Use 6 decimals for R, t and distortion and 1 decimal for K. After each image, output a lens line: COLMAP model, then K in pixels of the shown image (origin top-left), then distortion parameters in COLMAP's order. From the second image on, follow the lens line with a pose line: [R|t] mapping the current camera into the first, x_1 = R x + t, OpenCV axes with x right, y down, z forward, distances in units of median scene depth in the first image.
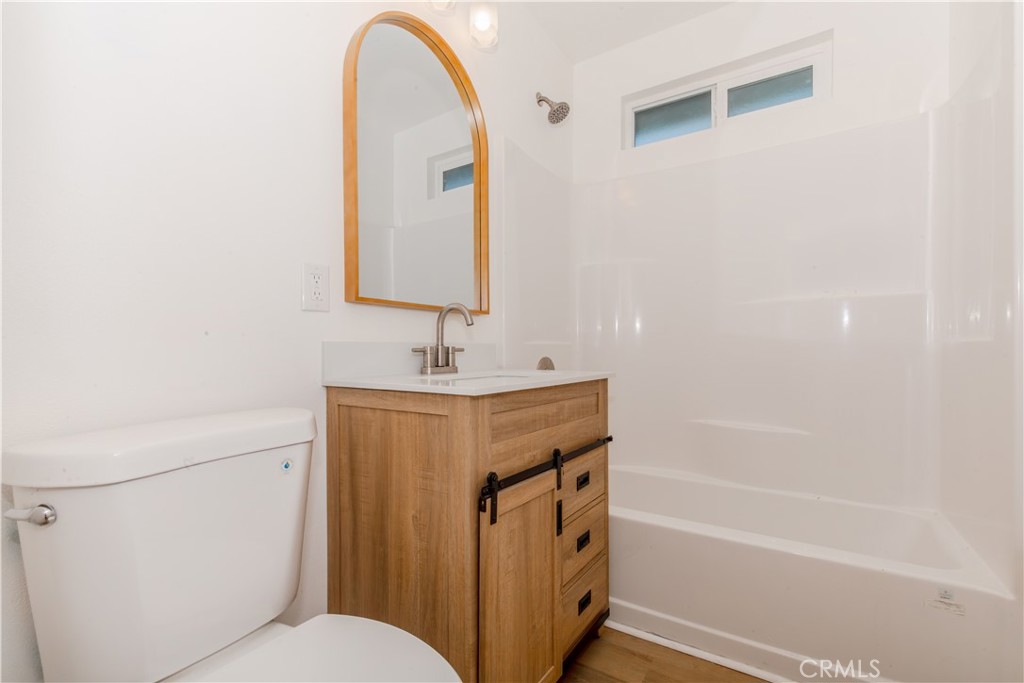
lens RADIAL K [[460.3, 0, 513.7], [0, 460.3, 343.7], [0, 0, 1]] dist [0.003055, 0.000962]
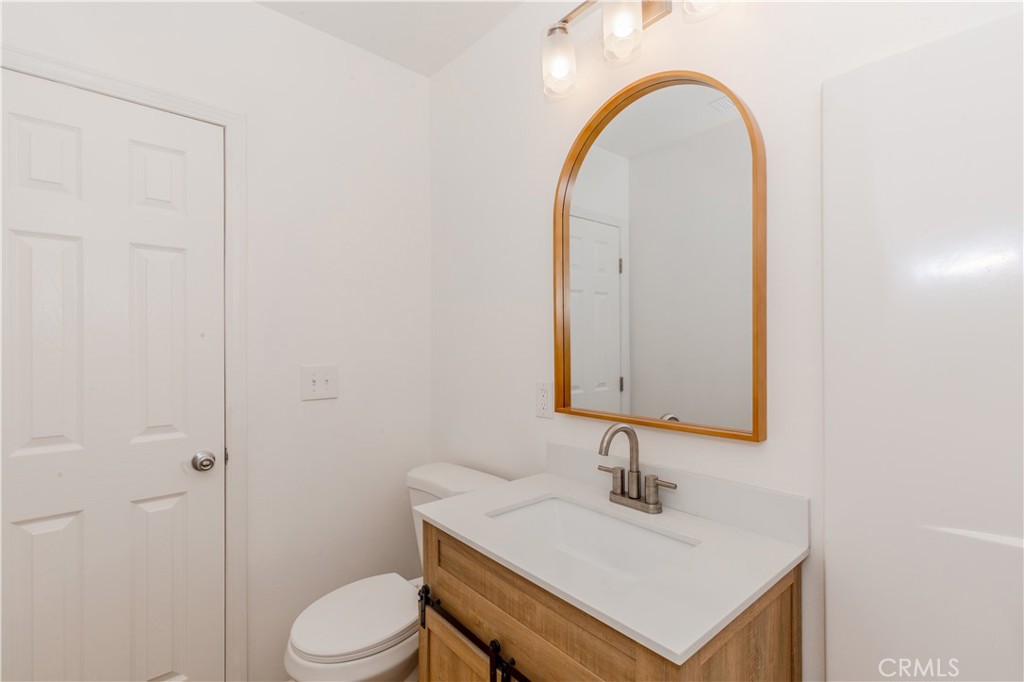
lens RADIAL K [[460.3, 0, 513.7], [0, 460.3, 343.2], [0, 0, 1]] dist [0.003055, 0.000962]
pose [[-0.256917, 0.008597, -0.966395, 0.612134], [0.011731, 0.999915, 0.005777, -0.207837], [0.966362, -0.009853, -0.256996, 0.896295]]
